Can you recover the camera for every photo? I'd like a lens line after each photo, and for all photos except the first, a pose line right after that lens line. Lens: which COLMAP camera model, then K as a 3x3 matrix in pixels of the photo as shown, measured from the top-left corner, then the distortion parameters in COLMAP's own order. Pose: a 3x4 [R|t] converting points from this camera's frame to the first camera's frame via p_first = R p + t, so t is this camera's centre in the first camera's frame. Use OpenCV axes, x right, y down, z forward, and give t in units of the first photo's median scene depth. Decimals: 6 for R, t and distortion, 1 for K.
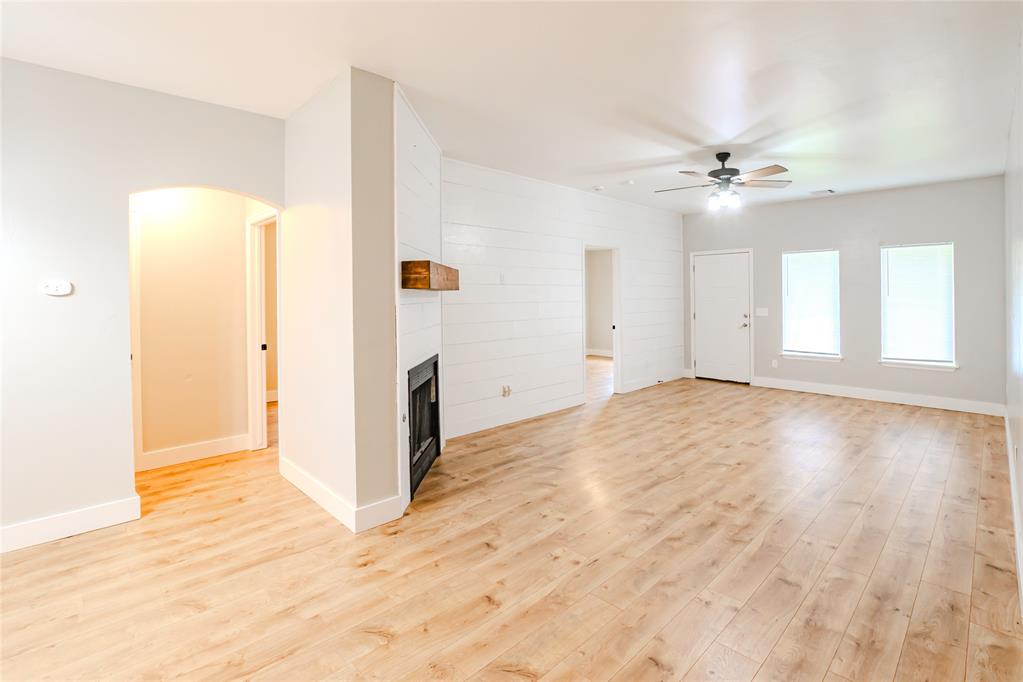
lens RADIAL K [[469.0, 0, 539.1], [0, 469.0, 302.1], [0, 0, 1]] dist [-0.030701, 0.003742]
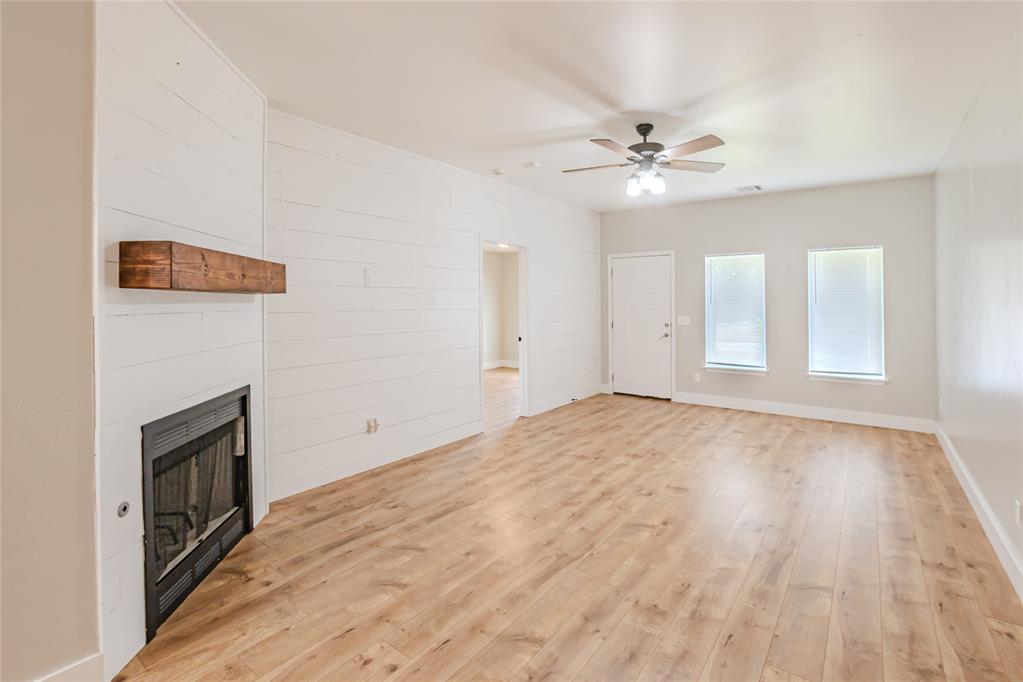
lens RADIAL K [[469.0, 0, 540.2], [0, 469.0, 298.4], [0, 0, 1]] dist [-0.030701, 0.003742]
pose [[0.986778, 0.006996, 0.161928, 0.103562], [-0.003886, 0.999802, -0.019514, -0.004871], [-0.162032, 0.018627, 0.986610, 0.277592]]
